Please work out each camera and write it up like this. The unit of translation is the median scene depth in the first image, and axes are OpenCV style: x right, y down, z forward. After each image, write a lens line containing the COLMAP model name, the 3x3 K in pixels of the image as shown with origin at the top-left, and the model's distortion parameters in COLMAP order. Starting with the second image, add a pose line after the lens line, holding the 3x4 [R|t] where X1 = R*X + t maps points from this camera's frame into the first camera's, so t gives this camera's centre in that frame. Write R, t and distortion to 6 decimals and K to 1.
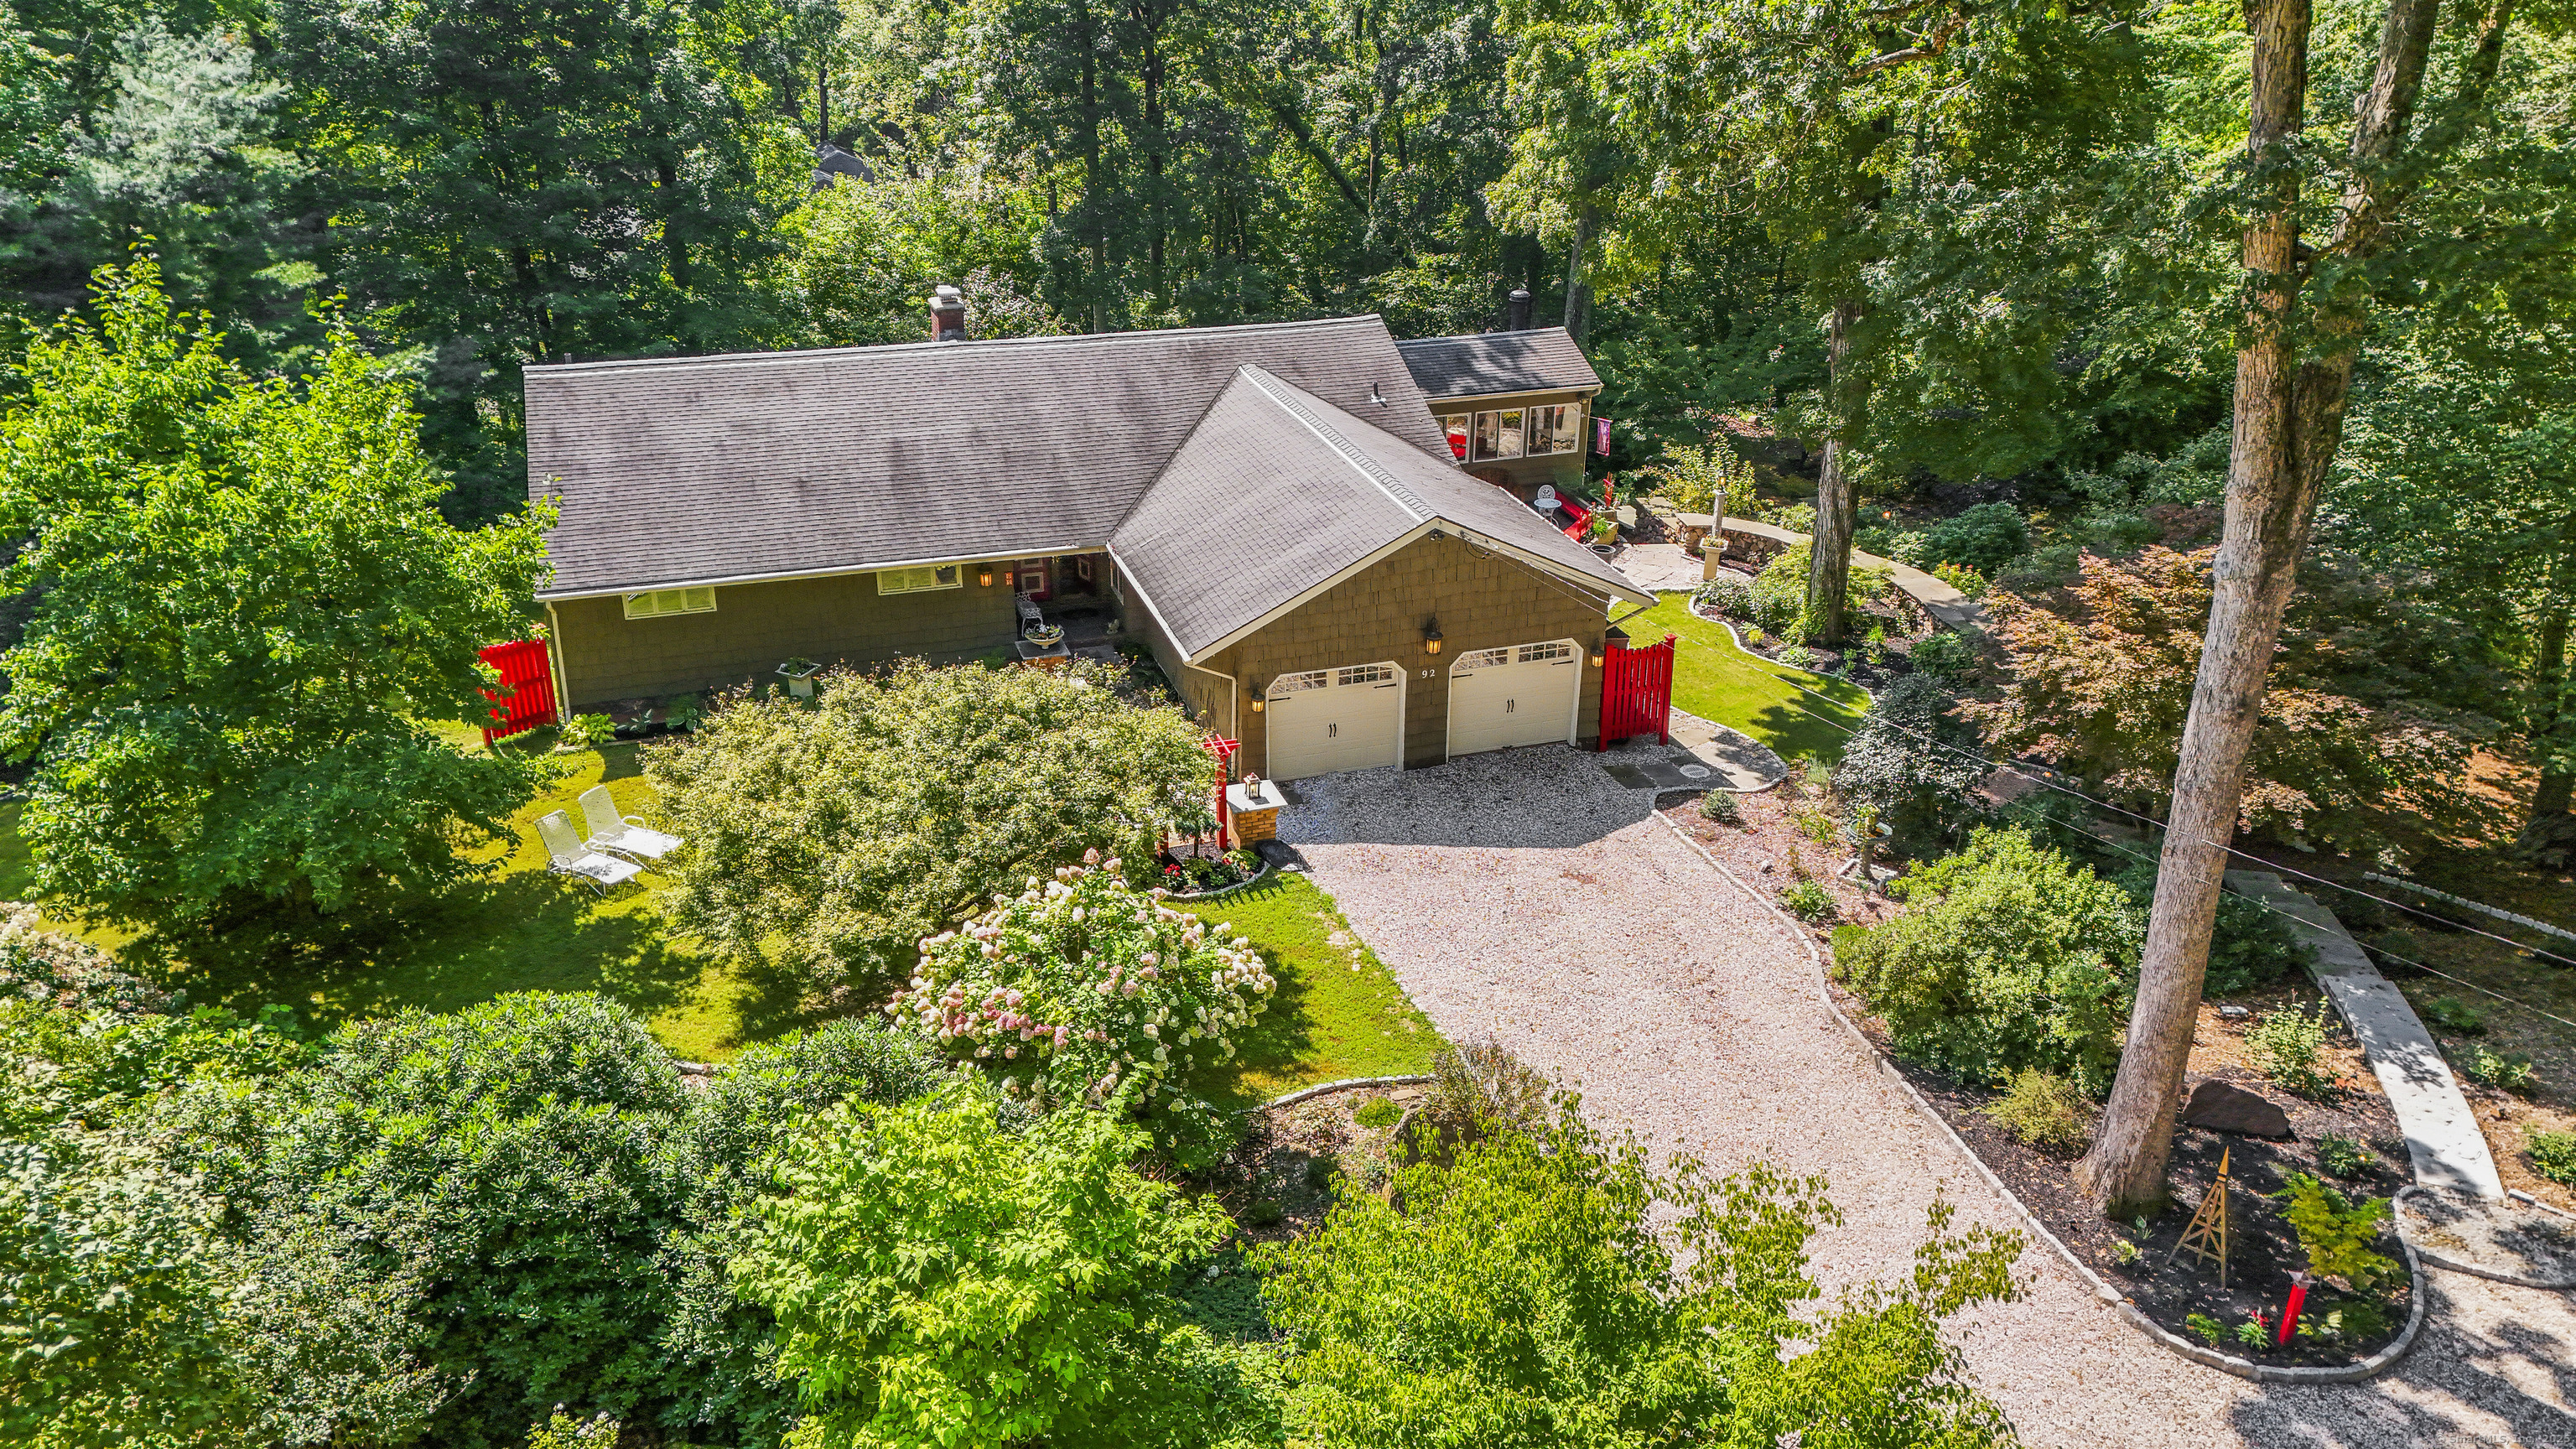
lens RADIAL K [[1941.5, 0, 1285.0], [0, 1941.5, 728.8], [0, 0, 1]] dist [0.010925, 0.003673]
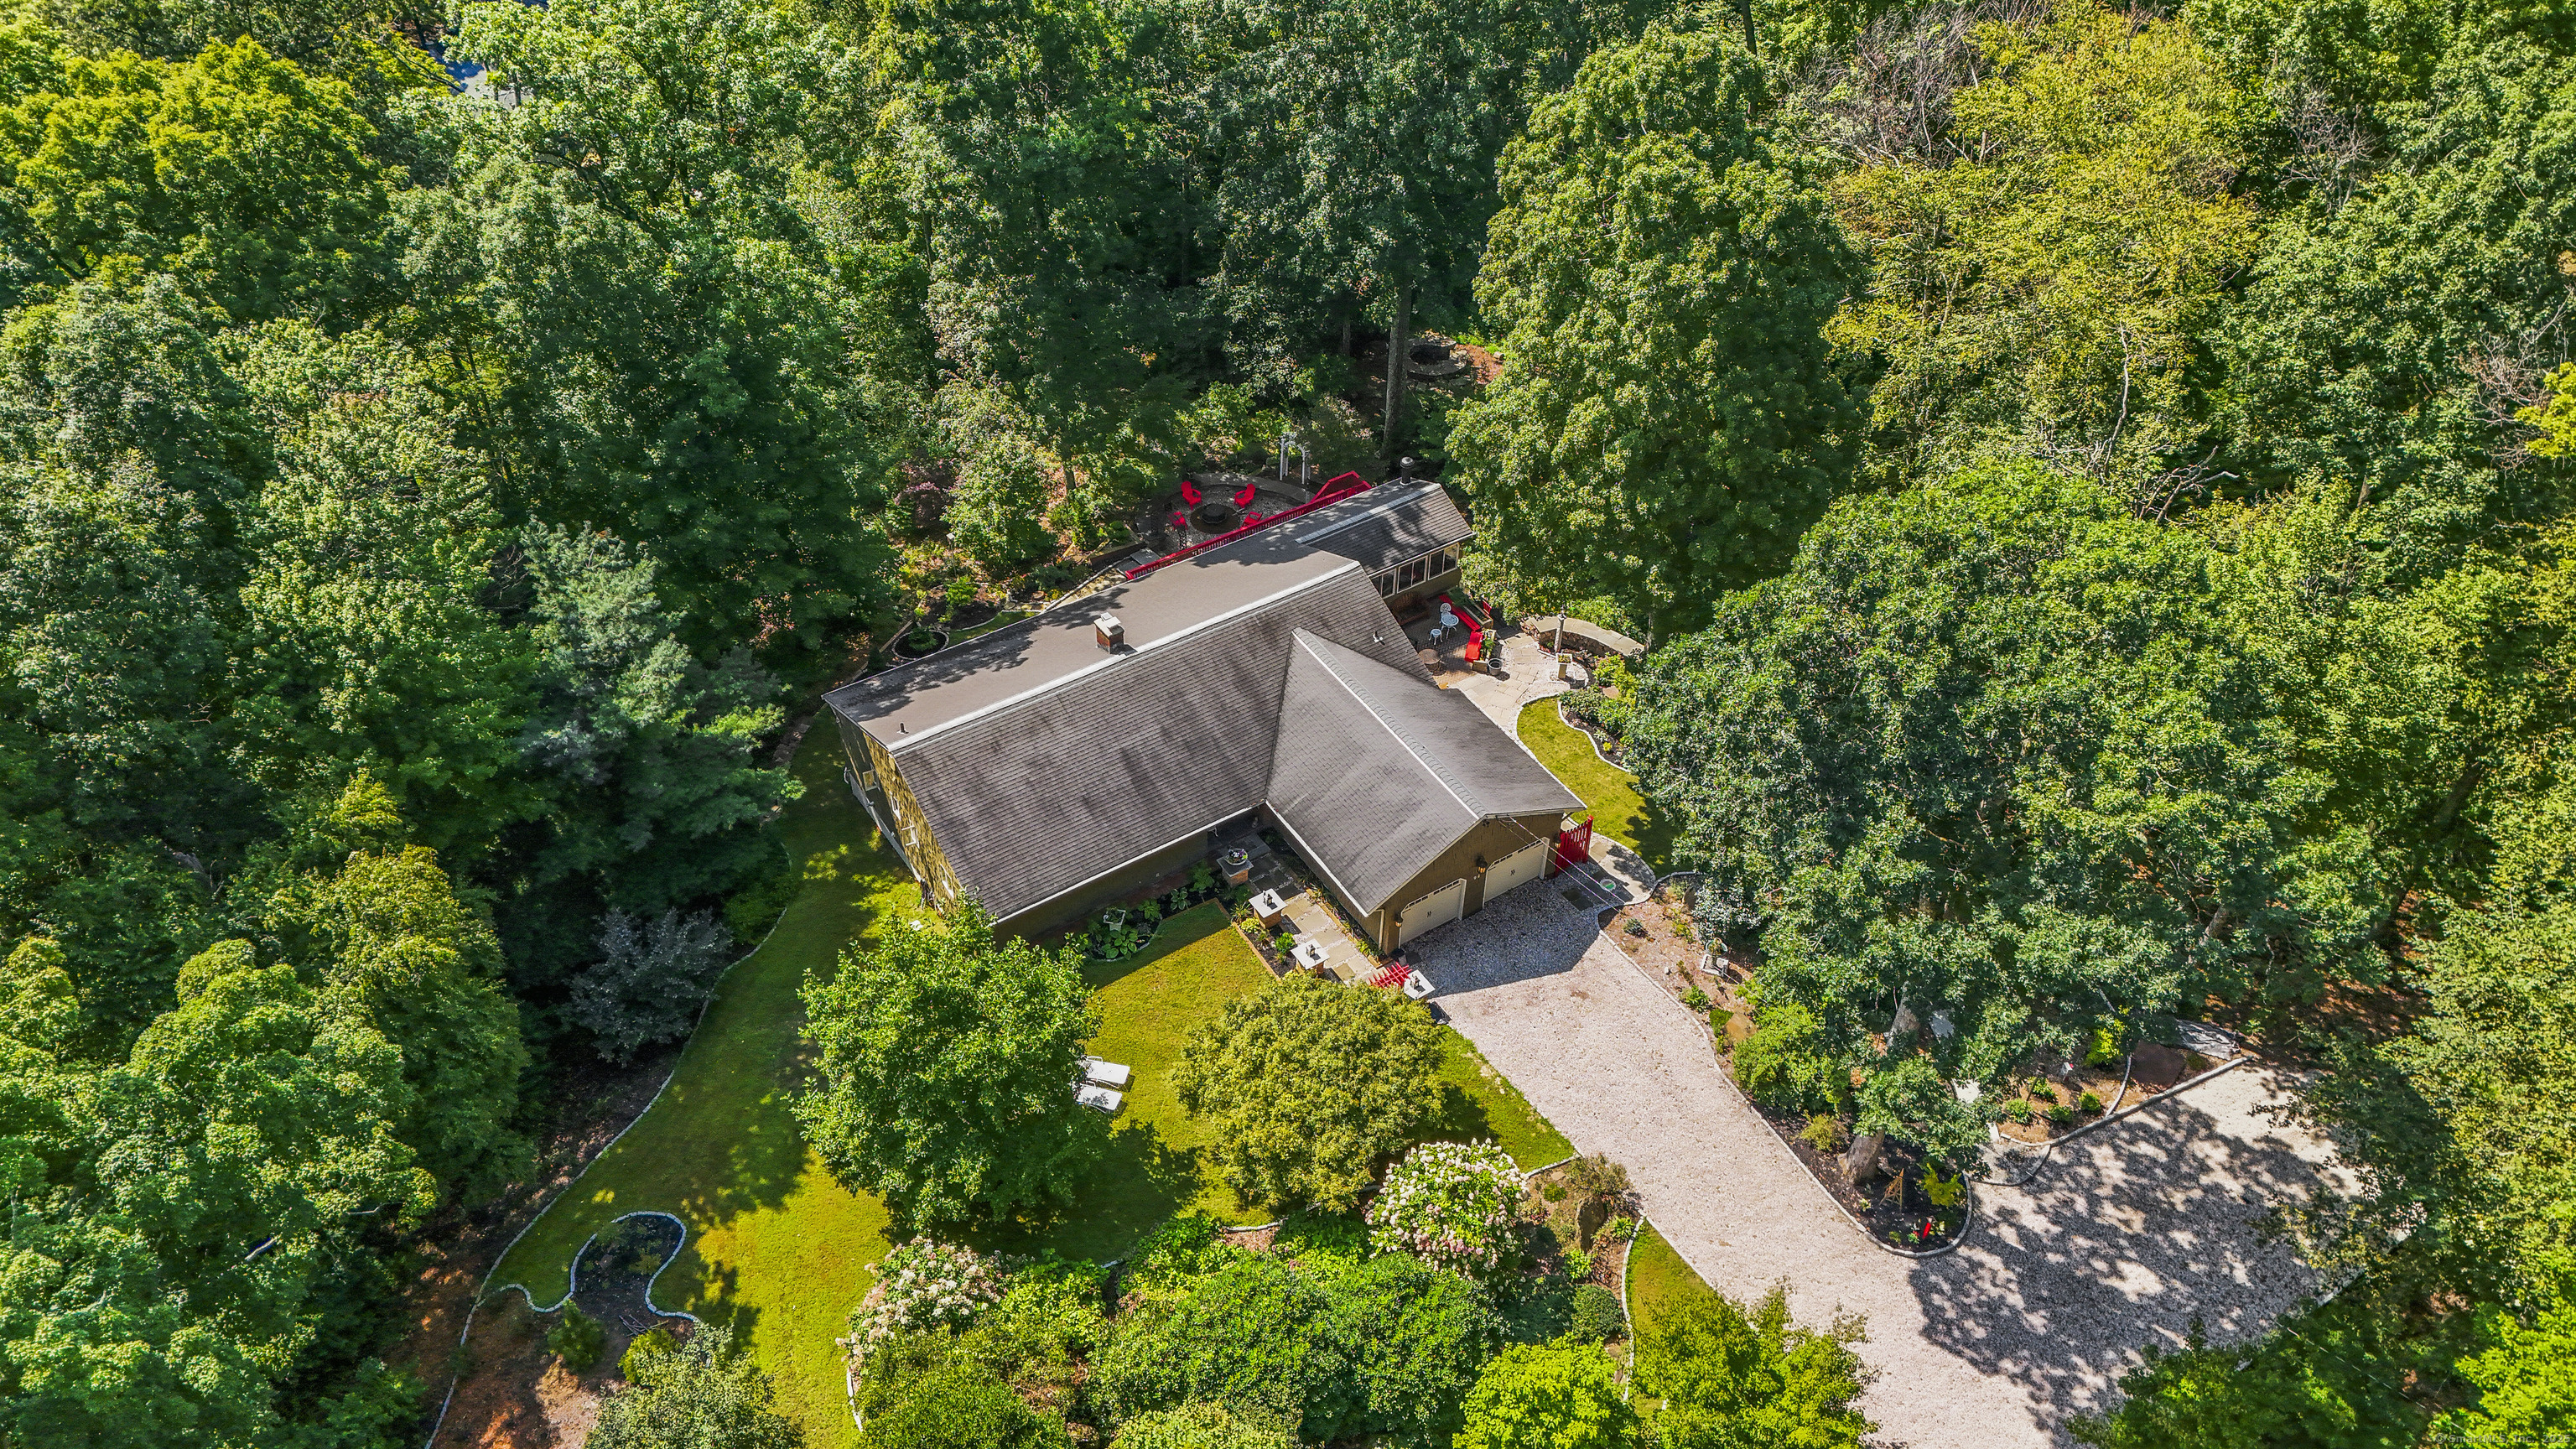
lens RADIAL K [[1941.5, 0, 1289.7], [0, 1941.5, 720.5], [0, 0, 1]] dist [0.010925, 0.003673]
pose [[0.966283, -0.170464, 0.192976, -0.486073], [0.101997, 0.941569, 0.321005, -0.884587], [-0.236420, -0.290499, 0.927209, -0.709286]]
